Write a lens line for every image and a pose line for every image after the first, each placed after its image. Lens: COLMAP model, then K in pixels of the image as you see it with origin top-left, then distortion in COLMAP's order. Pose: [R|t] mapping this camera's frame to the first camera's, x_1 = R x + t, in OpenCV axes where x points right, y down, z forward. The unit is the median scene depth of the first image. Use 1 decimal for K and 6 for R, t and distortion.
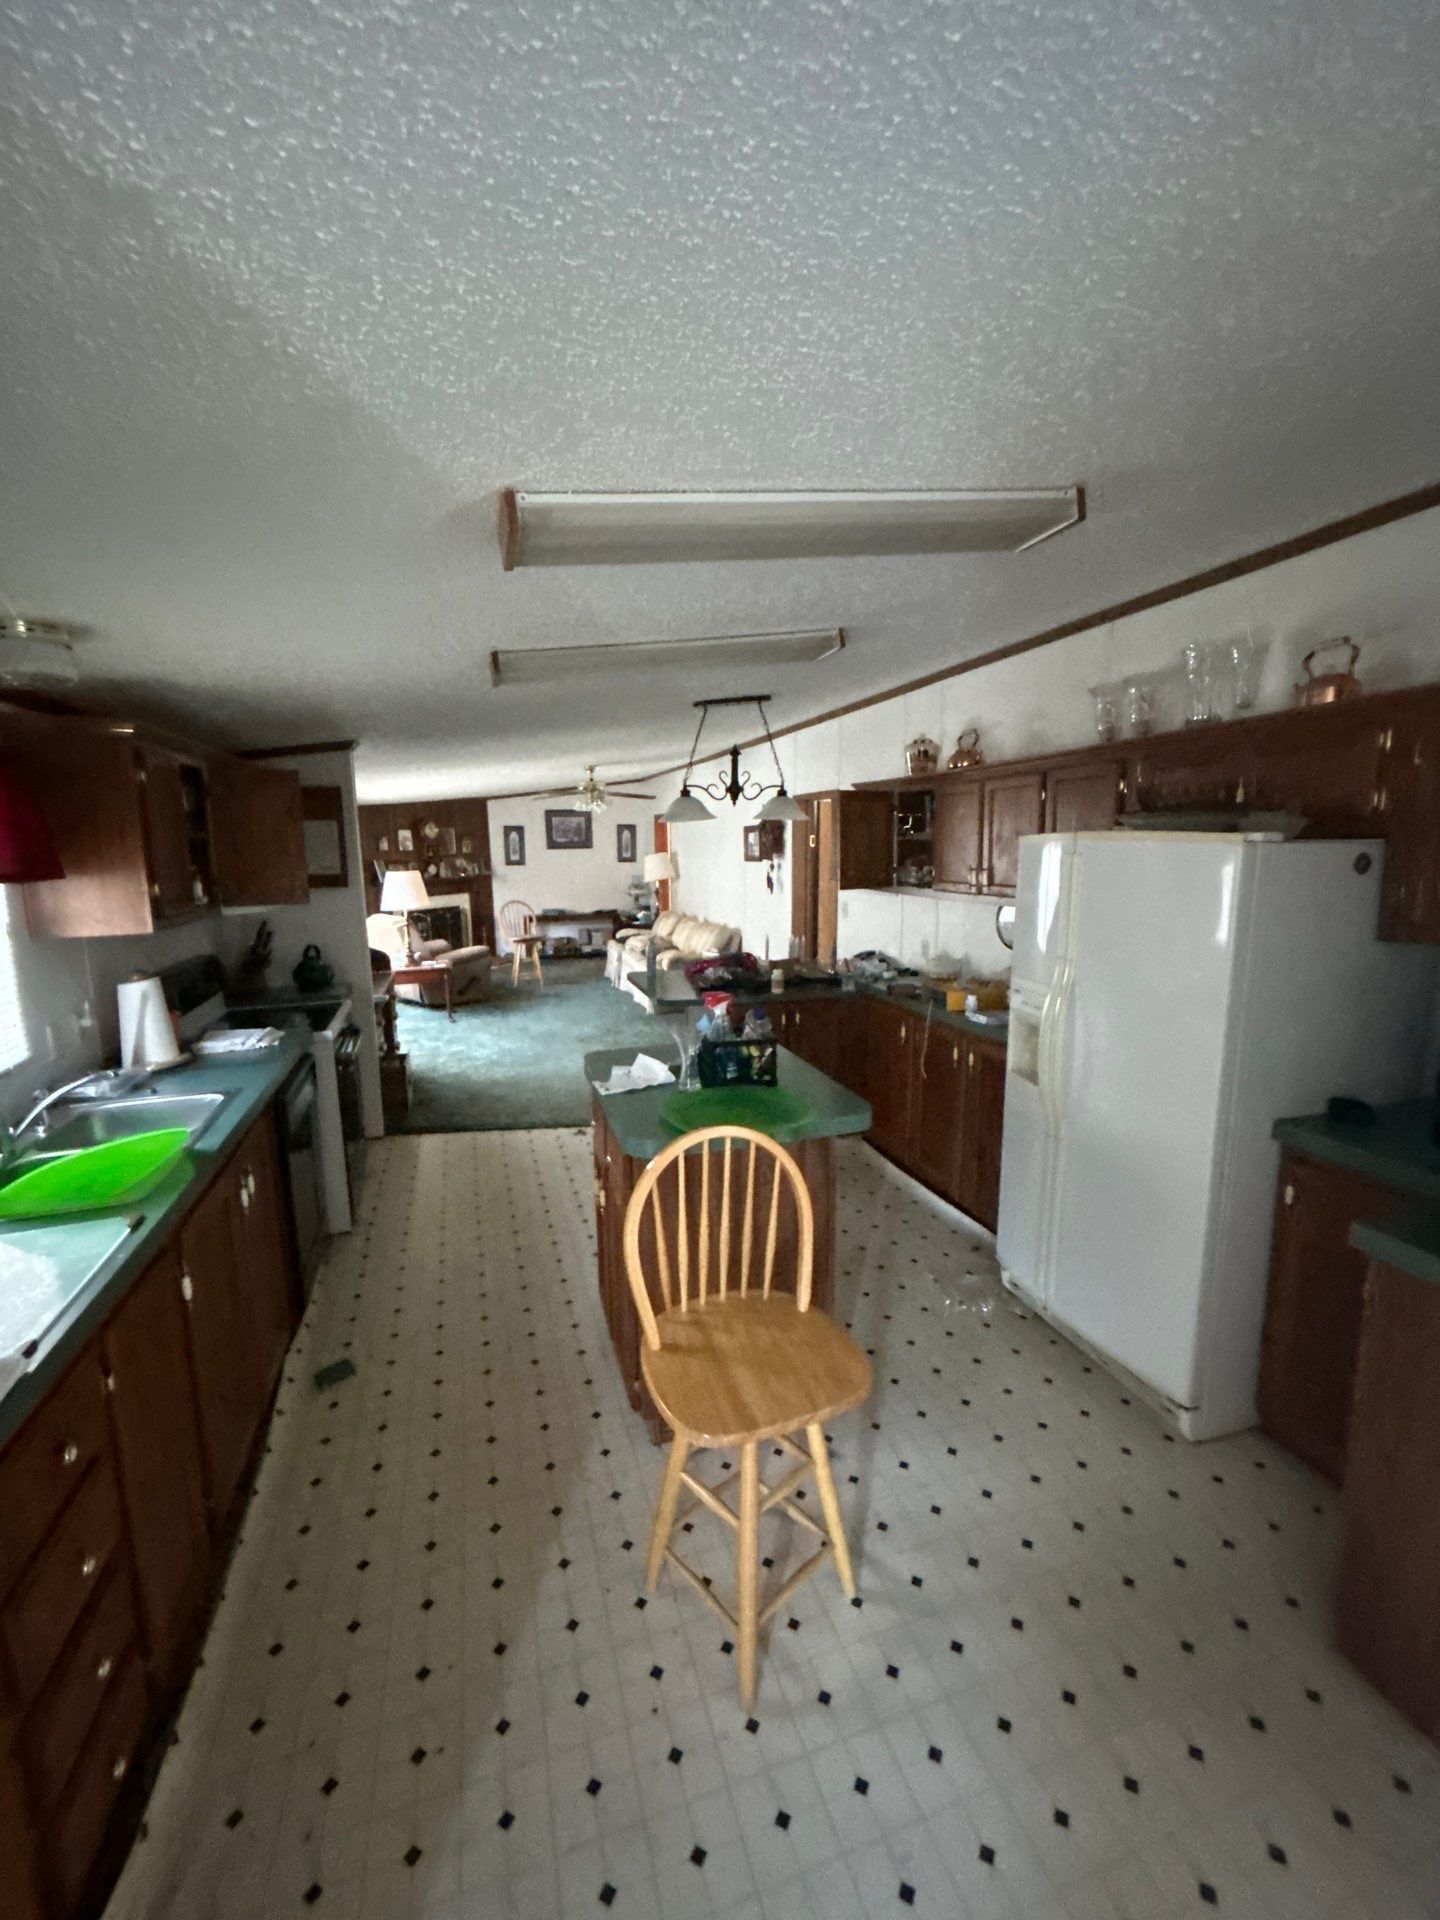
lens RADIAL K [[783.2, 0, 725.2], [0, 783.2, 955.0], [0, 0, 1]] dist [0.011248, -0.000196]
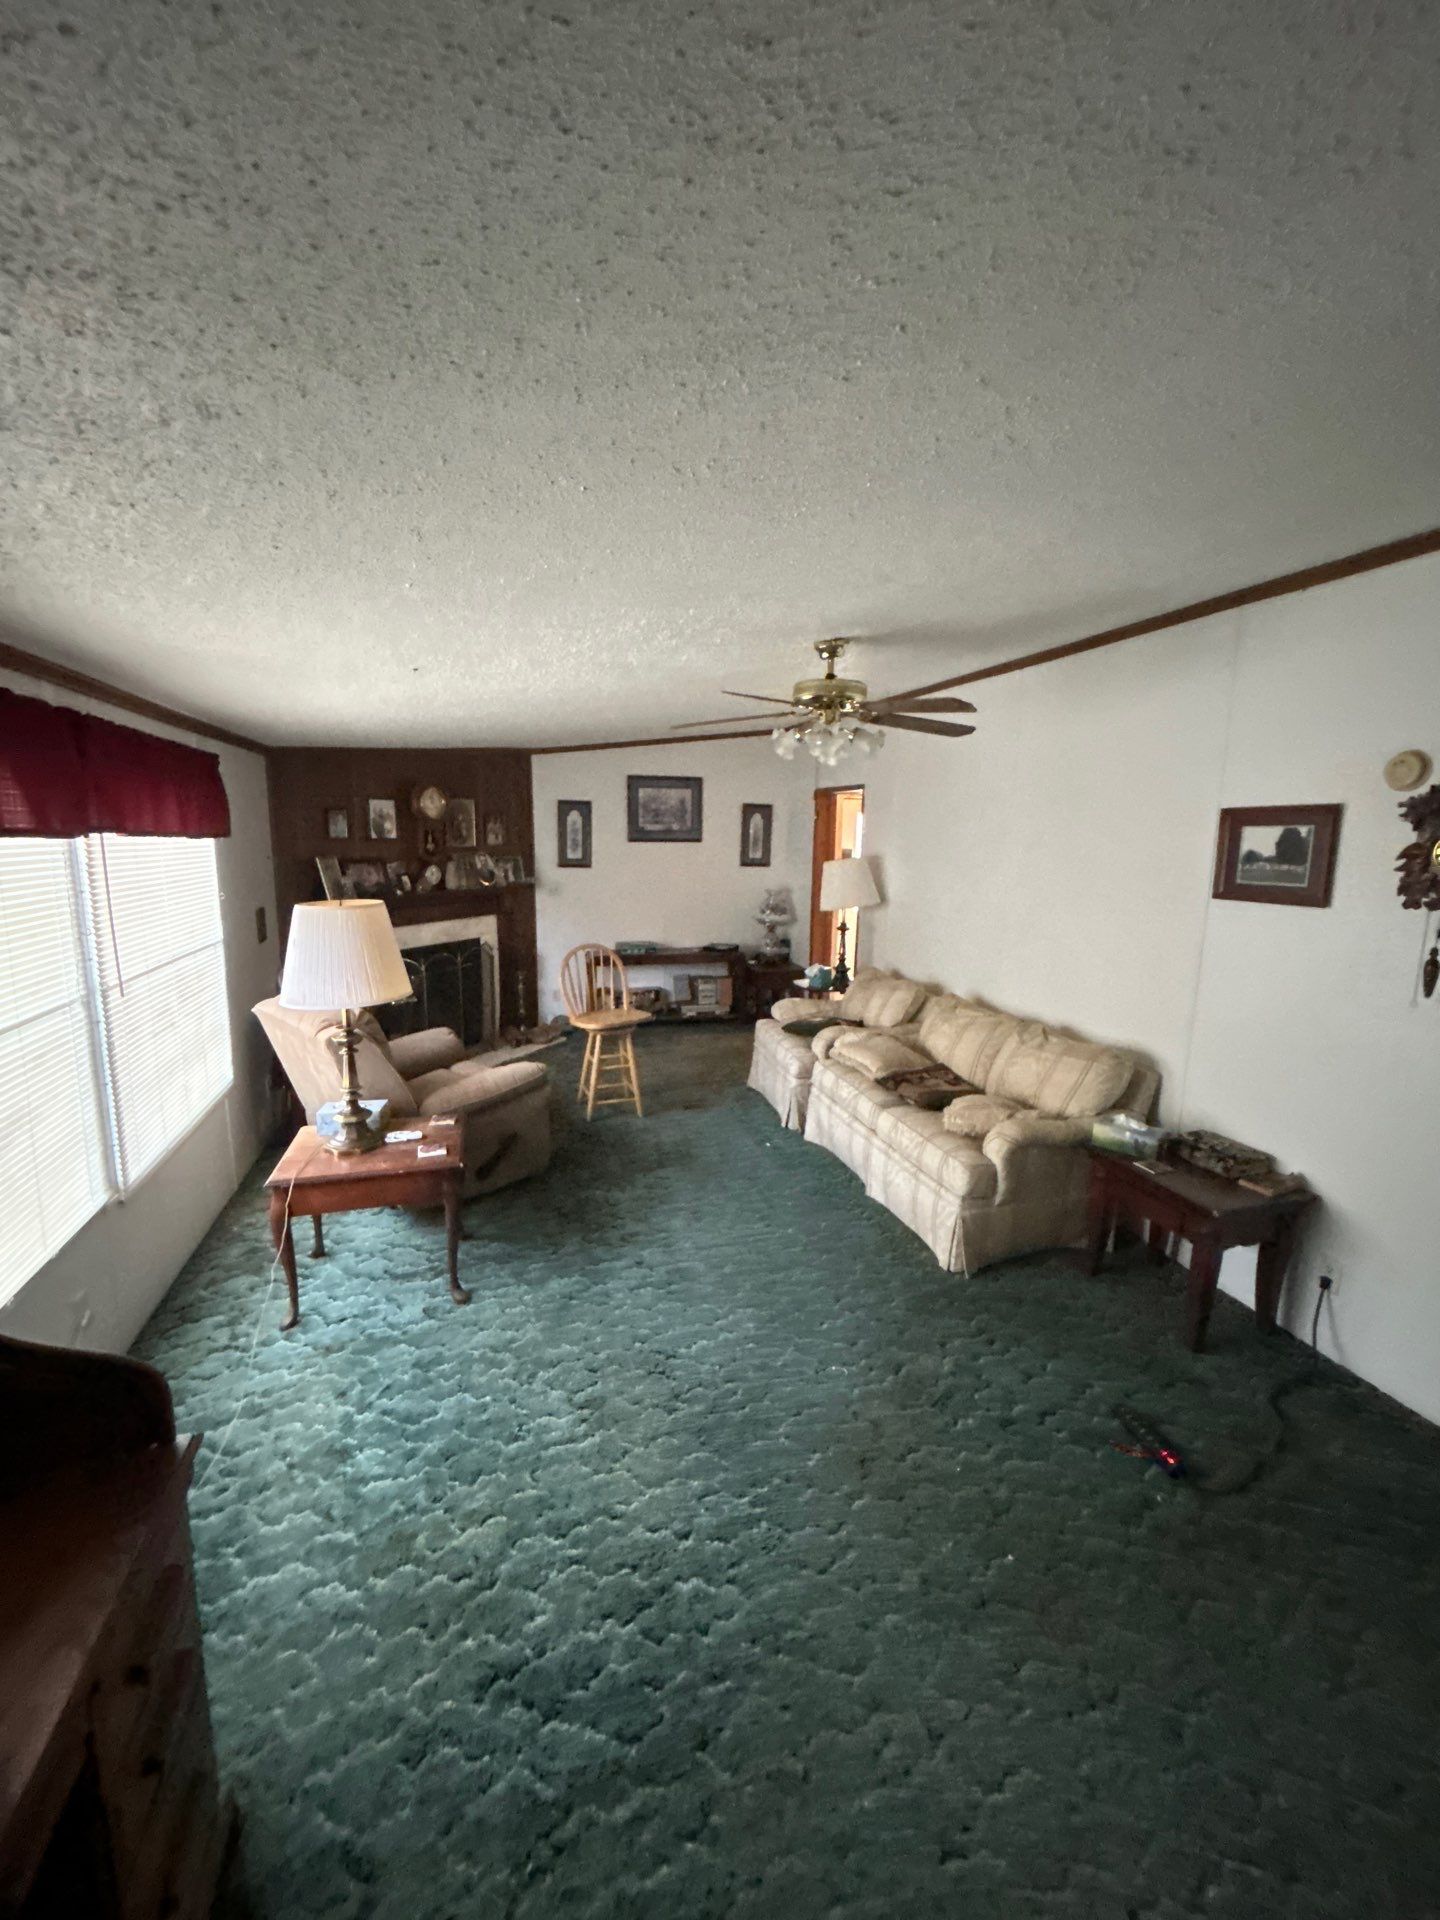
lens RADIAL K [[783.2, 0, 725.2], [0, 783.2, 955.0], [0, 0, 1]] dist [0.011248, -0.000196]
pose [[0.999417, 0.031634, -0.012820, -0.152425], [-0.031466, 0.999419, 0.013097, -0.063053], [0.013227, -0.012686, 0.999832, 0.431900]]
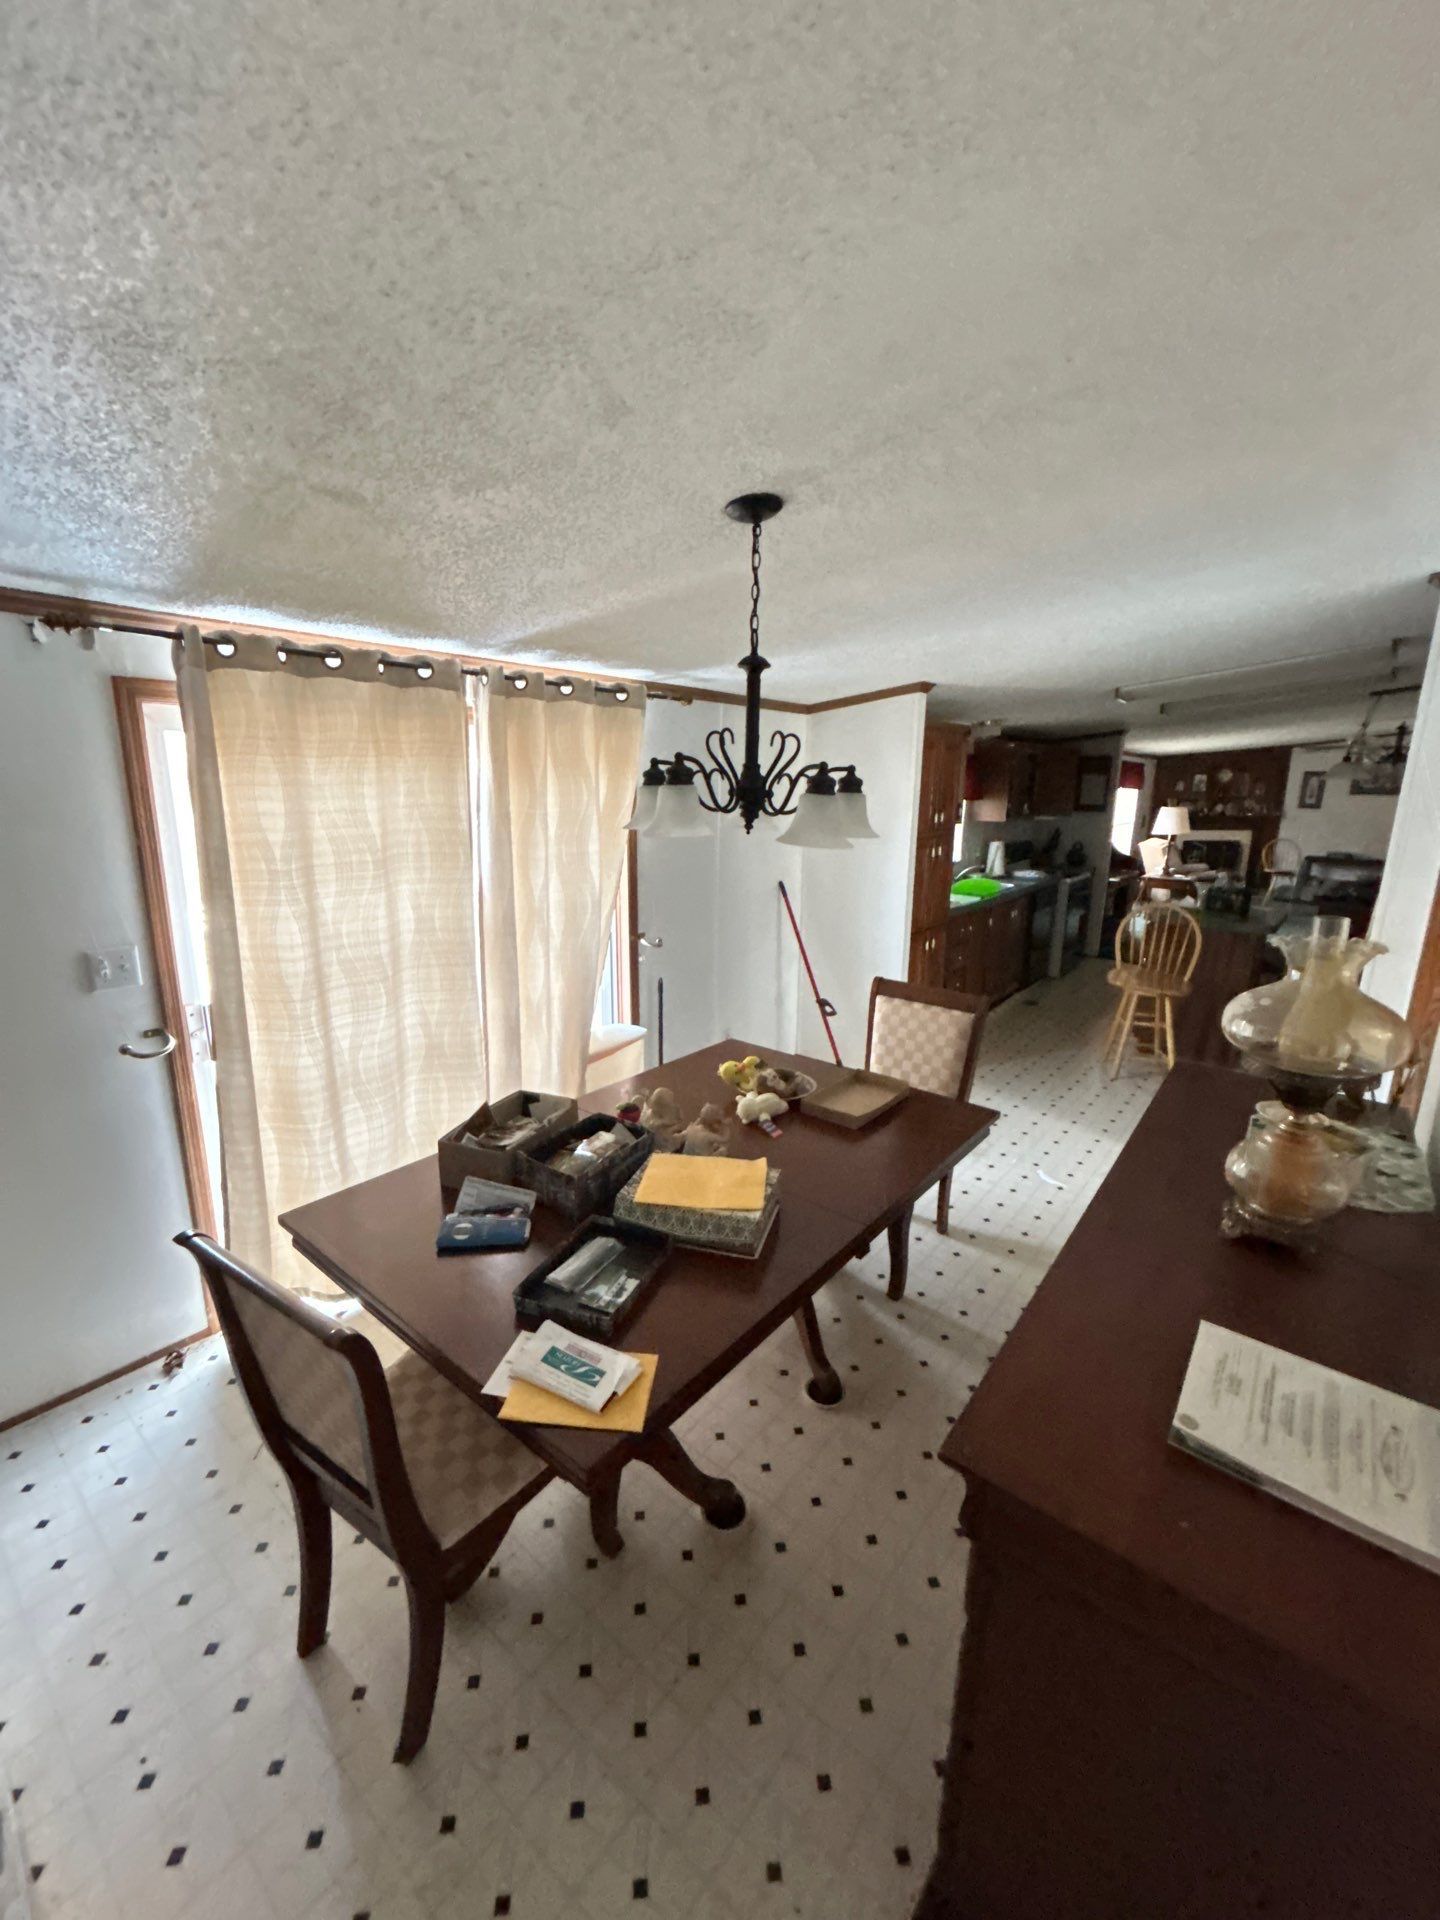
lens RADIAL K [[783.2, 0, 725.2], [0, 783.2, 955.0], [0, 0, 1]] dist [0.011248, -0.000196]
pose [[0.542229, 0.208221, -0.814022, 0.239391], [-0.142796, 0.977551, 0.154933, 0.032676], [0.828008, 0.032230, 0.559789, -0.295303]]
